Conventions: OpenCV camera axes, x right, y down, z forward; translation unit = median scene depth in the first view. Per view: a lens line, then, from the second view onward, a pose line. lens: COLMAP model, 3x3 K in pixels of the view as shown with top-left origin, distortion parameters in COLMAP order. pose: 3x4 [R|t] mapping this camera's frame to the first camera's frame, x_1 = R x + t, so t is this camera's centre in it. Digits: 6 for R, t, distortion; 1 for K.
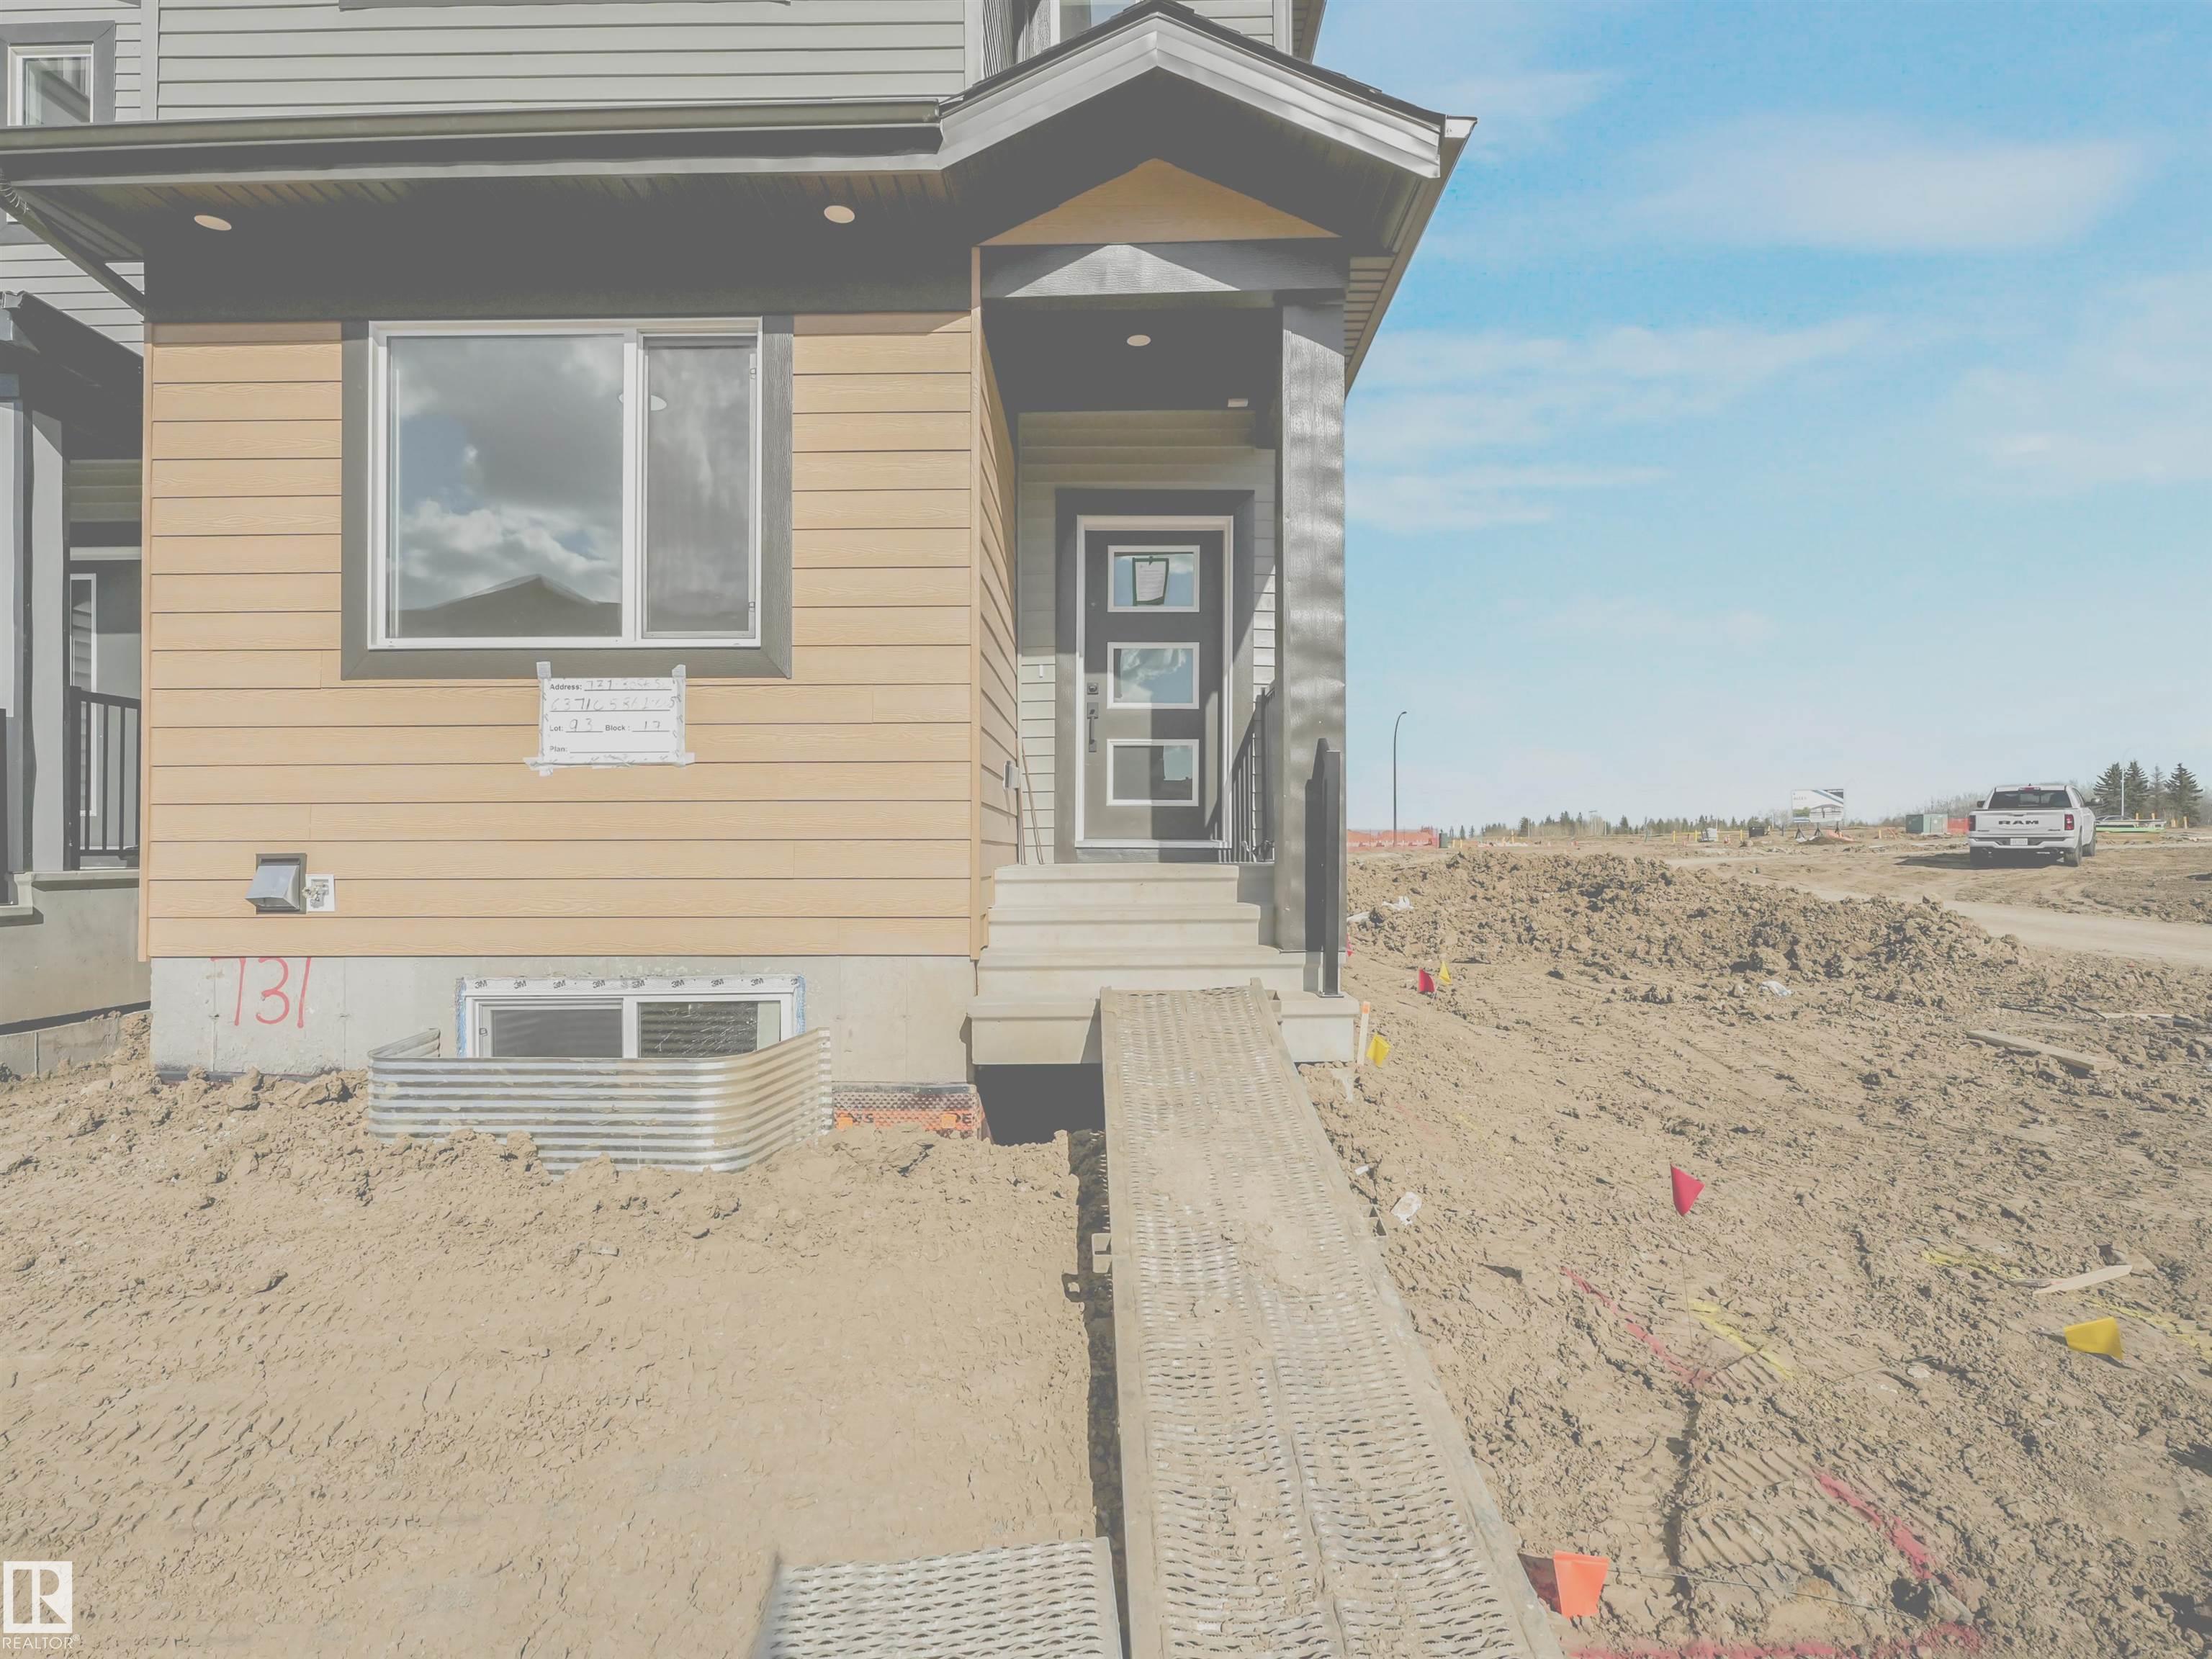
lens RADIAL K [[1136.3, 0, 1106.8], [0, 1136.3, 853.5], [0, 0, 1]] dist [-0.002192, -0.001102]
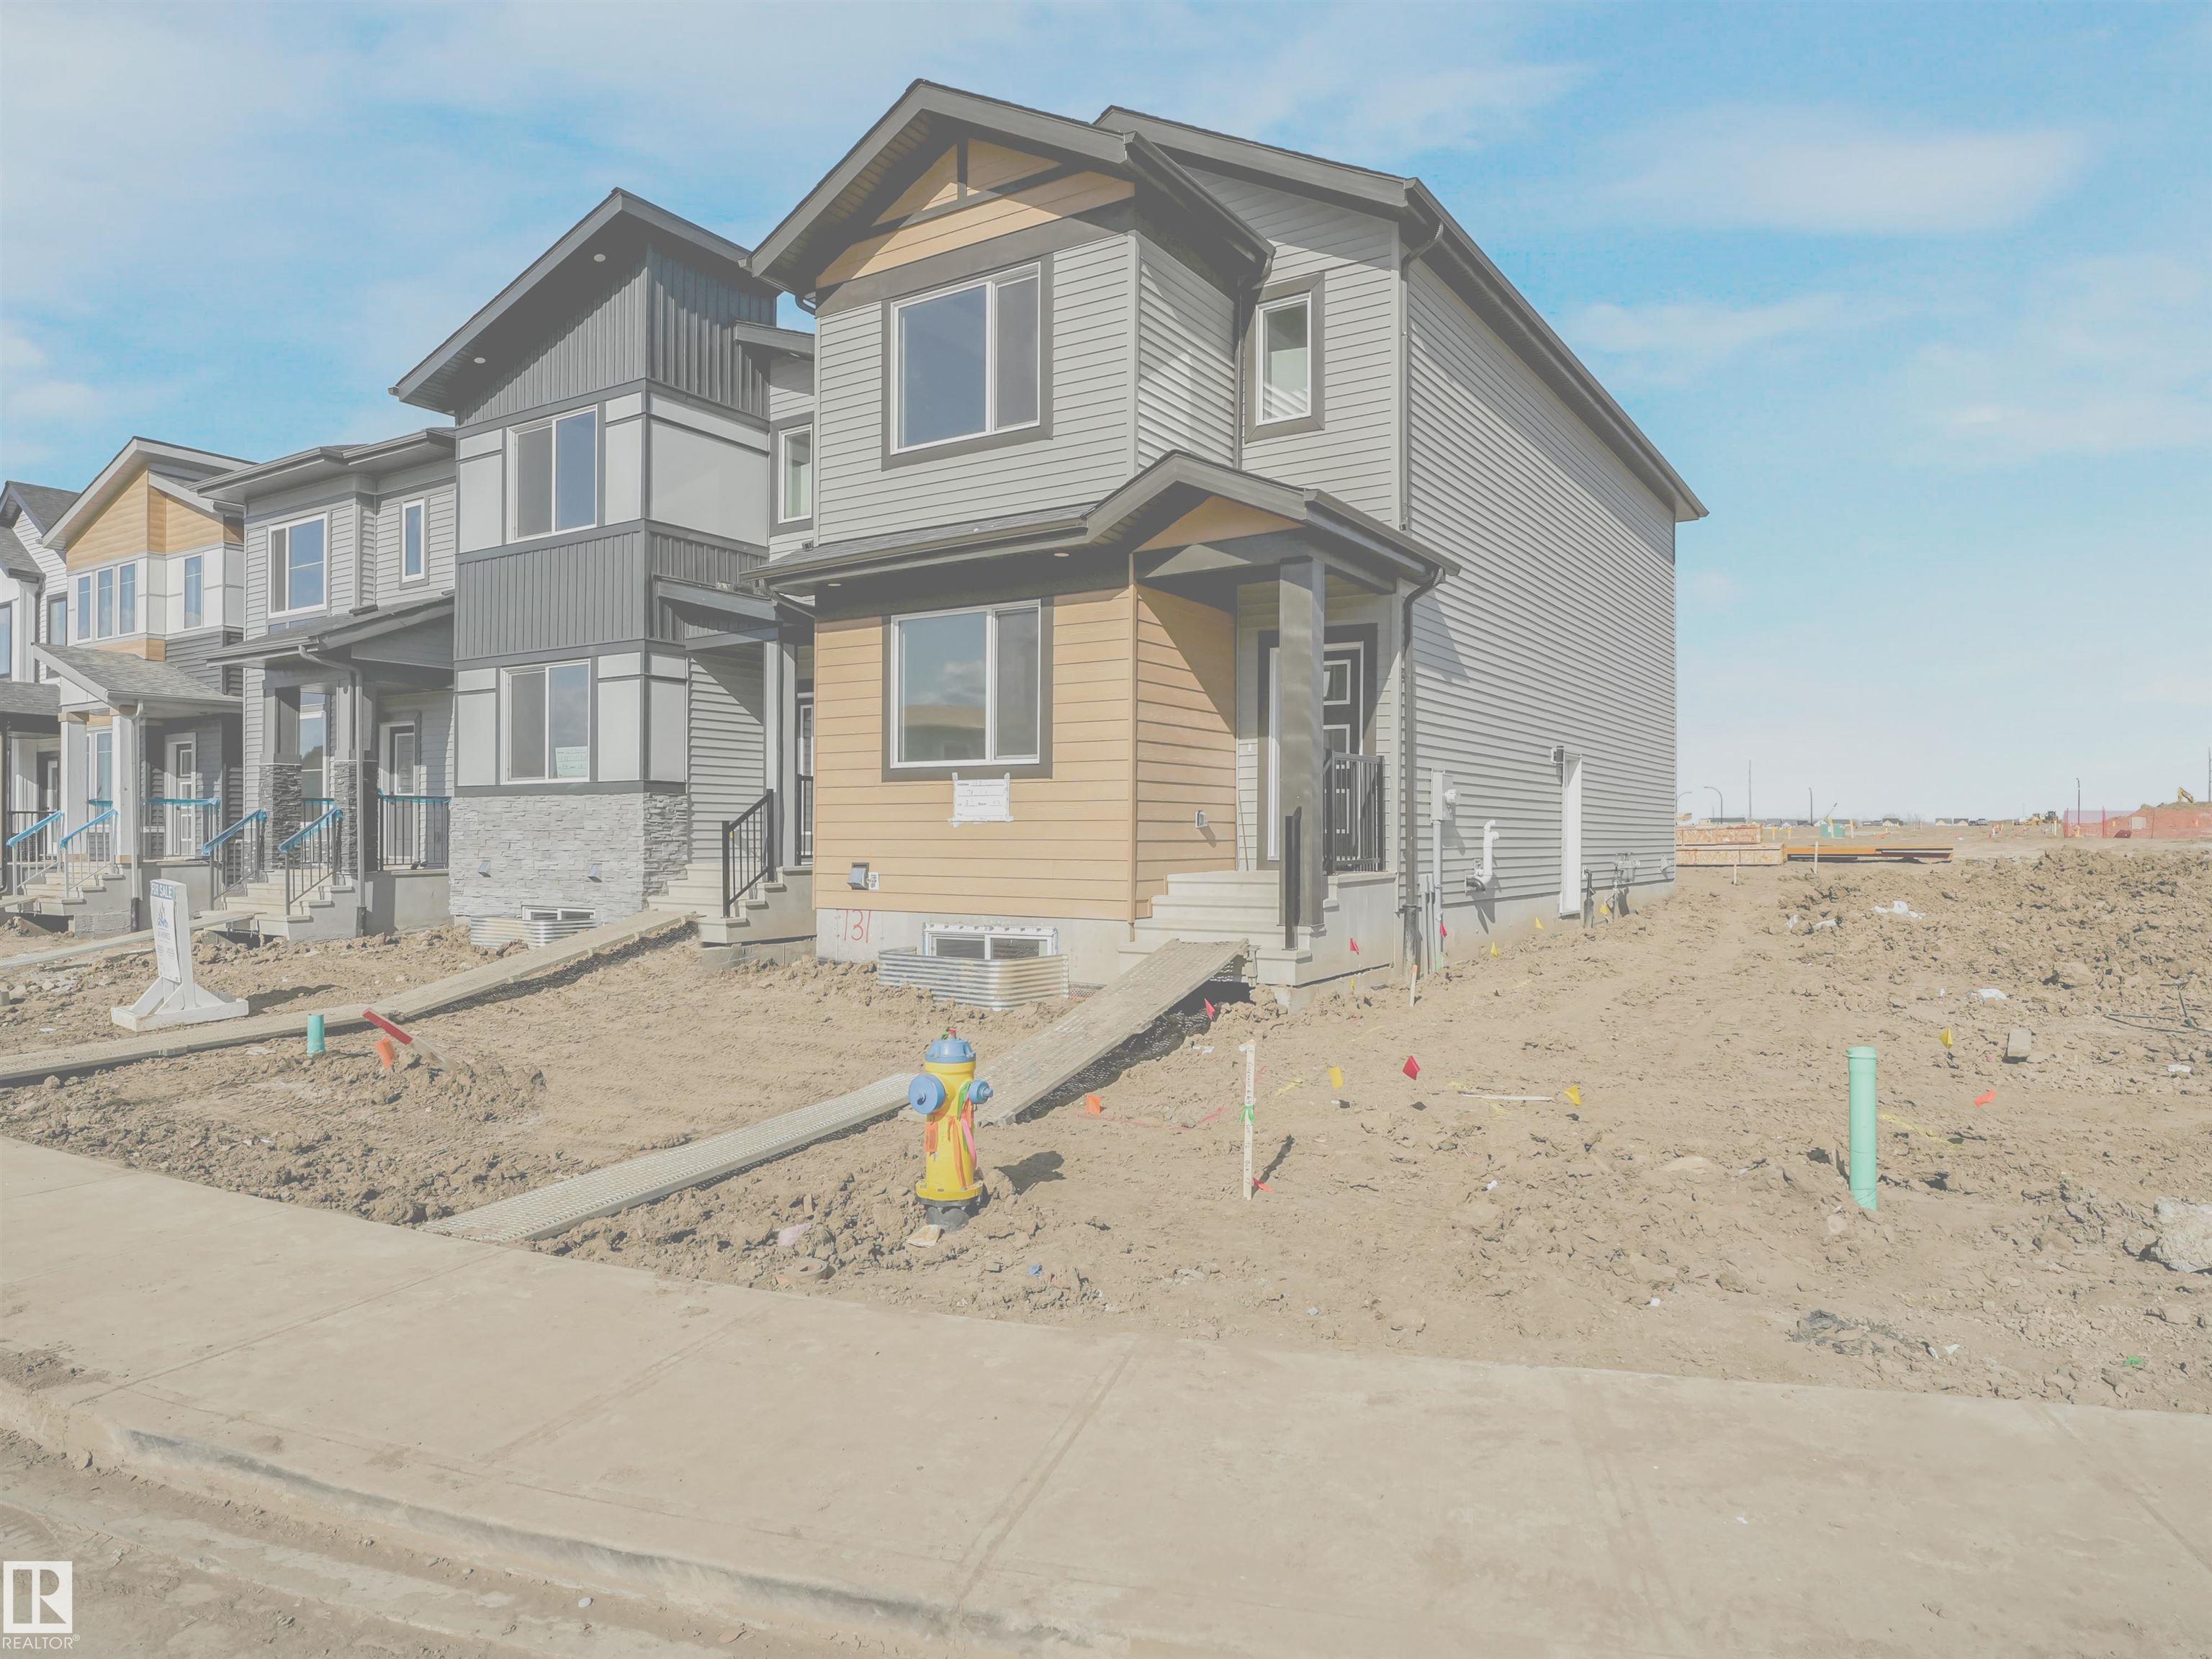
lens RADIAL K [[1376.3, 0, 1106.0], [0, 1376.3, 829.5], [0, 0, 1]] dist [-0.000531, -0.000318]
pose [[0.846596, 0.001687, -0.532234, 1.080100], [-0.001799, 0.999998, 0.000307, -0.065015], [0.532233, 0.000697, 0.846597, -0.988933]]
